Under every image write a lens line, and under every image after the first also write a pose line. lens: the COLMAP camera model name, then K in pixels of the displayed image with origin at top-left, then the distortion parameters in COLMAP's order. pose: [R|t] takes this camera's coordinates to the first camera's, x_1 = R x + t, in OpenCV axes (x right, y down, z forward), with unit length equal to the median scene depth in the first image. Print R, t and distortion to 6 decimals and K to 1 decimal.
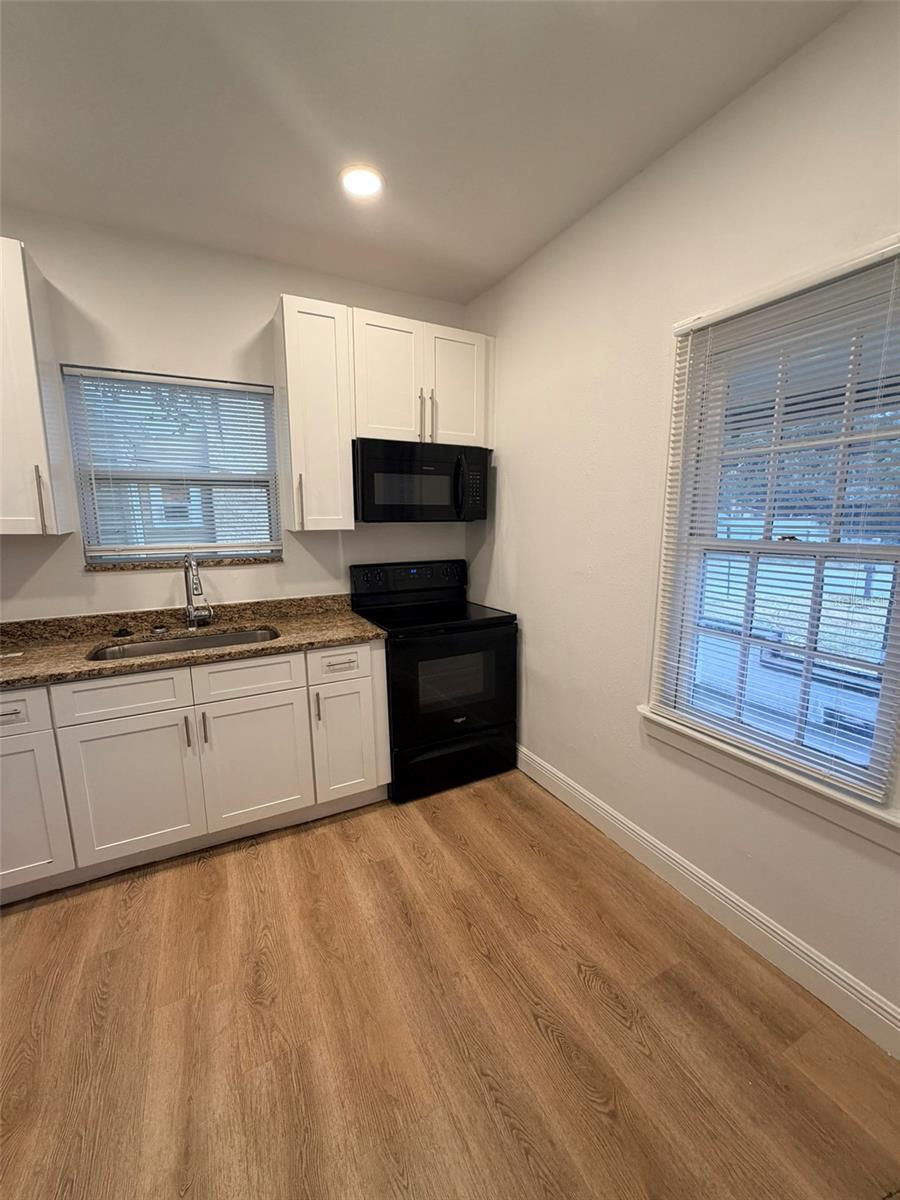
lens RADIAL K [[473.4, 0, 449.6], [0, 473.4, 593.9], [0, 0, 1]] dist [0.000612, -0.000052]
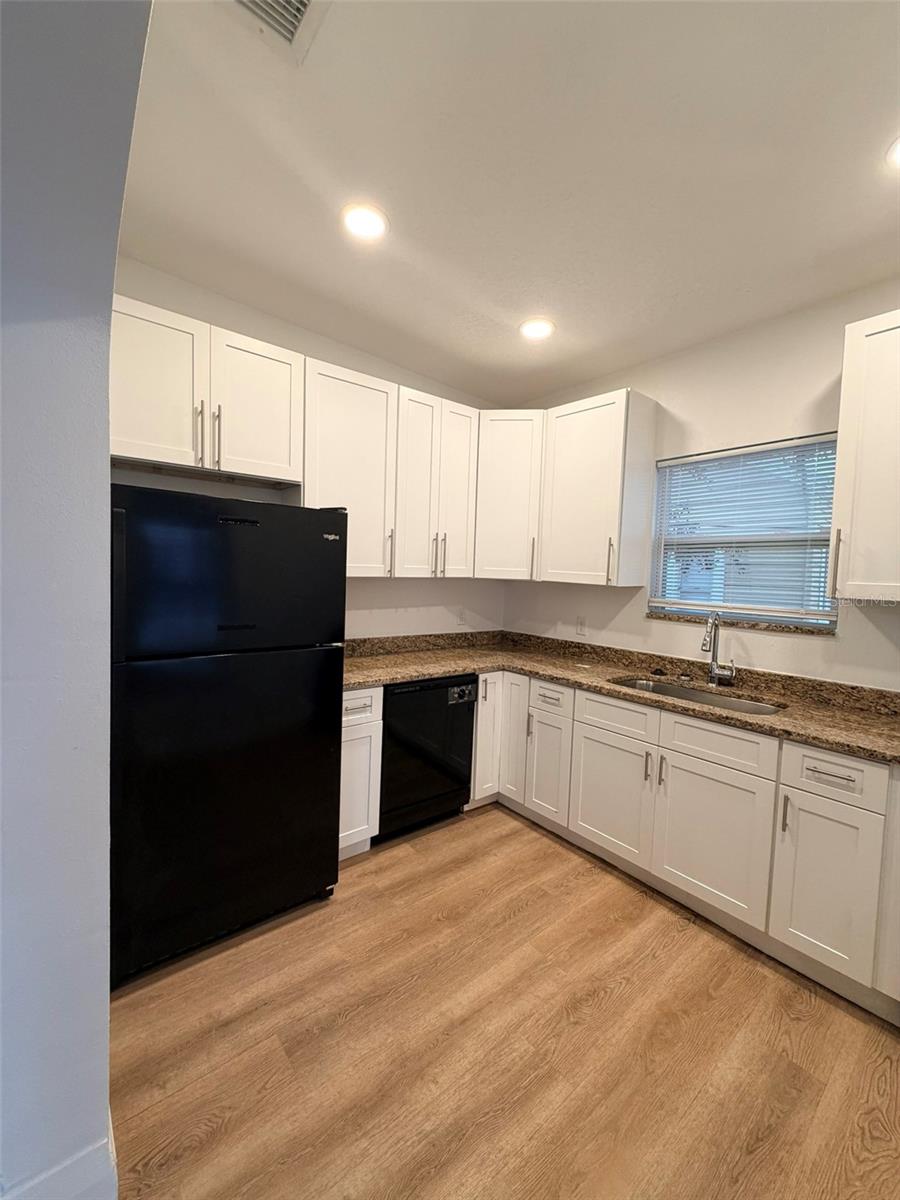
lens RADIAL K [[473.4, 0, 449.6], [0, 473.4, 593.9], [0, 0, 1]] dist [0.000612, -0.000052]
pose [[0.224816, 0.061157, -0.972480, 0.352965], [-0.194069, 0.980844, 0.016819, -0.029745], [0.954880, 0.184948, 0.232378, 0.203810]]
